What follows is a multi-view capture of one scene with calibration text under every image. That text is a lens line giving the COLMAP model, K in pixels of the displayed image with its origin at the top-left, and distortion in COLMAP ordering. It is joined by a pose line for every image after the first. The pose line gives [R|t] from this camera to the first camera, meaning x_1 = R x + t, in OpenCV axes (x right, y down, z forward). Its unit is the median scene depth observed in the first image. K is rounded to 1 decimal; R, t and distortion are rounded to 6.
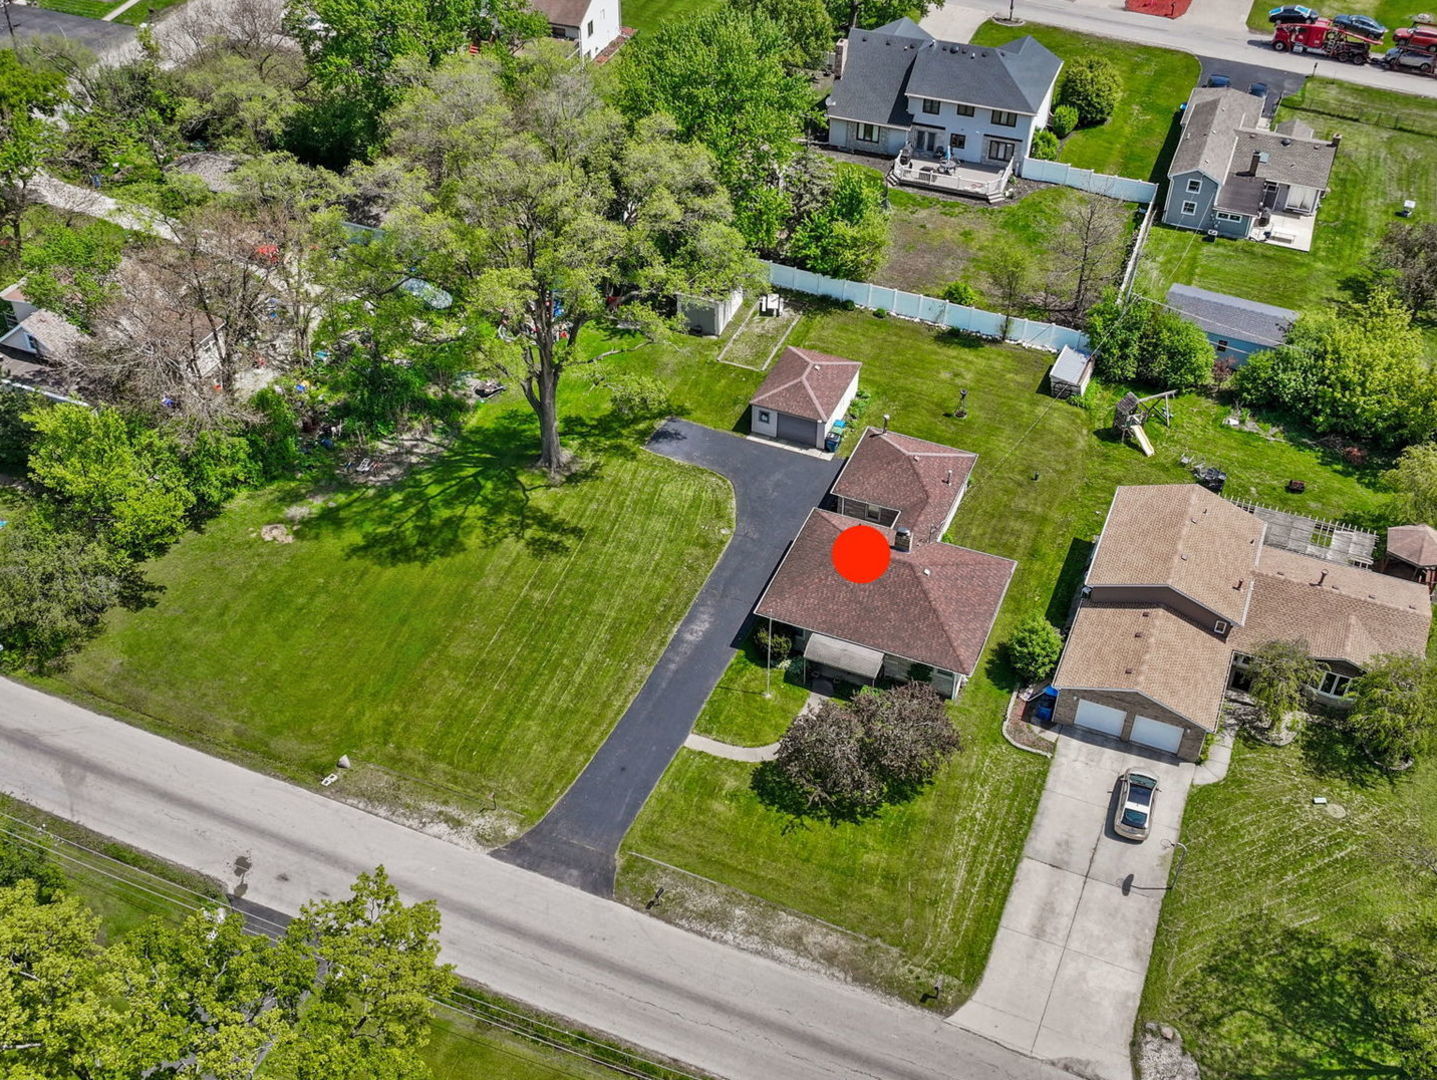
lens RADIAL K [[1524.4, 0, 721.2], [0, 1524.4, 539.1], [0, 0, 1]] dist [0.014762, -0.030861]
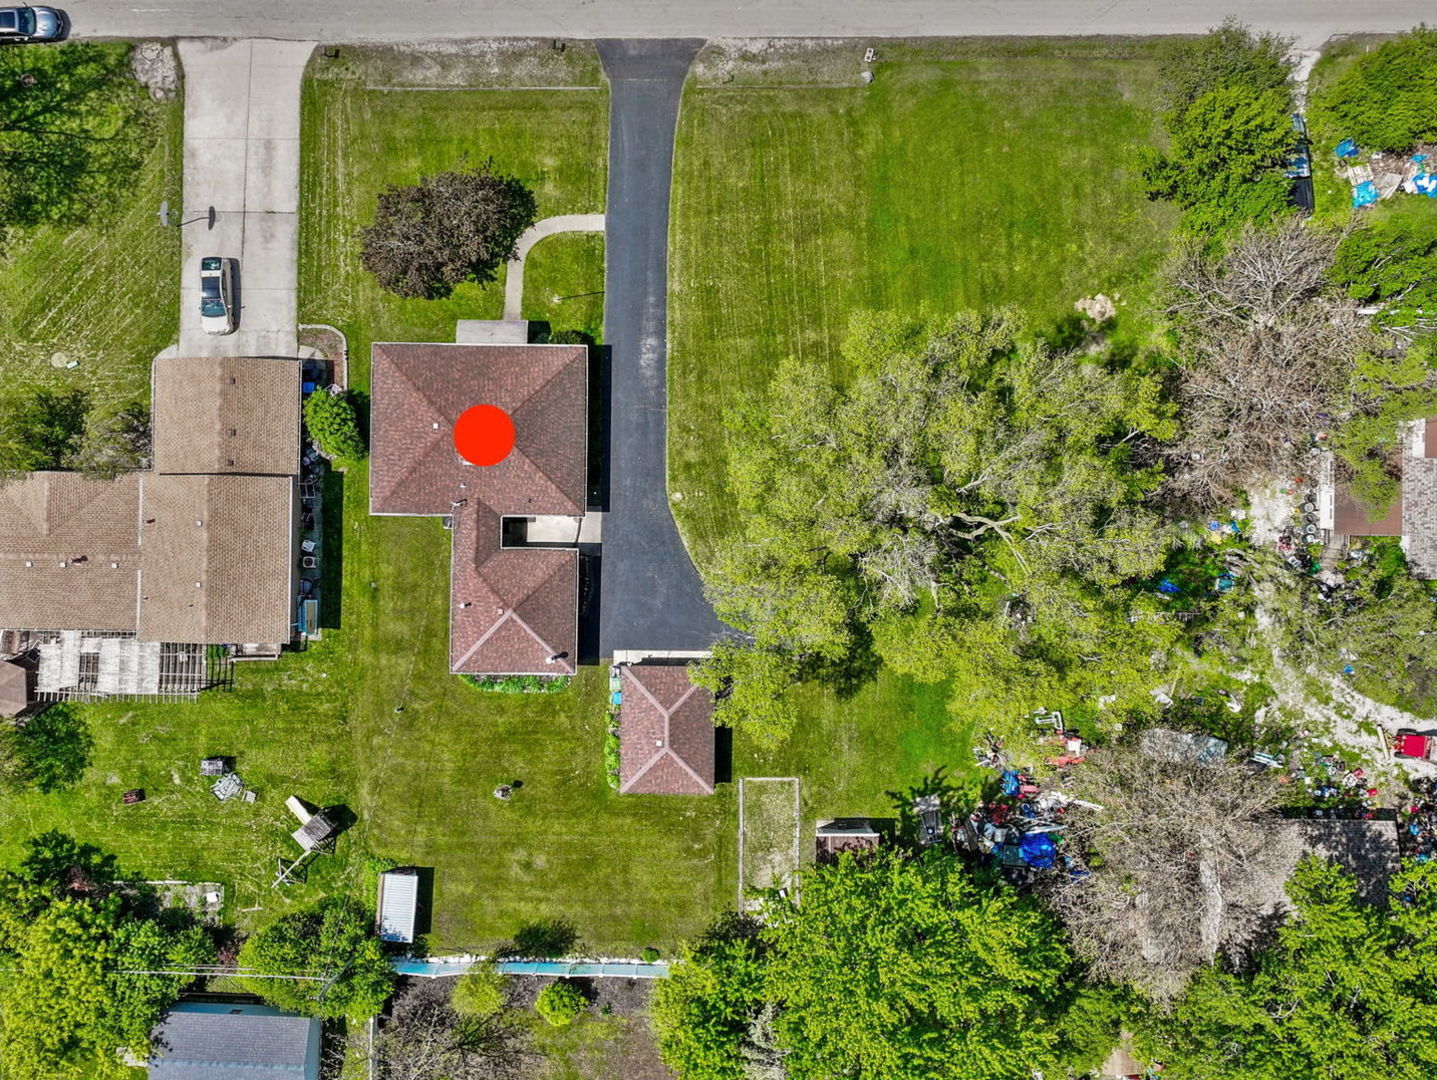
lens RADIAL K [[1524.4, 0, 721.2], [0, 1524.4, 539.1], [0, 0, 1]] dist [0.014762, -0.030861]
pose [[-0.928533, 0.371095, -0.010682, -0.003915], [-0.246248, -0.594106, 0.765768, -0.935741], [0.277826, 0.713672, 0.643028, 0.495618]]
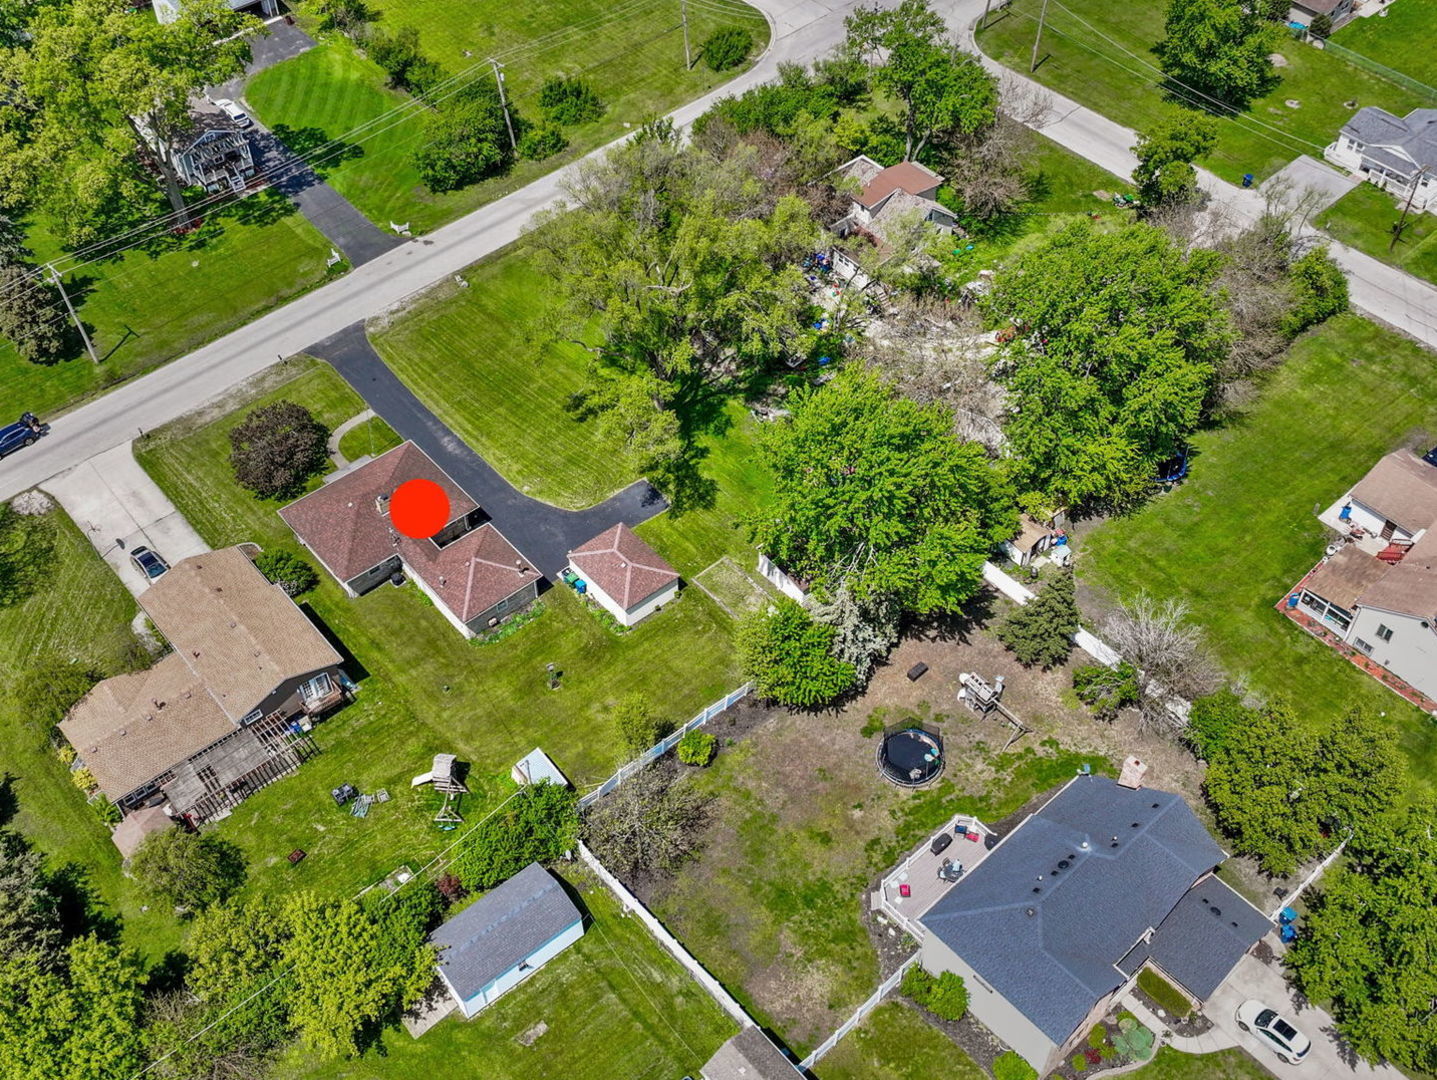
lens RADIAL K [[1524.4, 0, 721.2], [0, 1524.4, 539.1], [0, 0, 1]] dist [0.014762, -0.030861]
pose [[-0.453689, 0.655816, -0.603383, 0.931214], [-0.586850, 0.289675, 0.756105, -1.351301], [0.670651, 0.697132, 0.253444, 0.983738]]
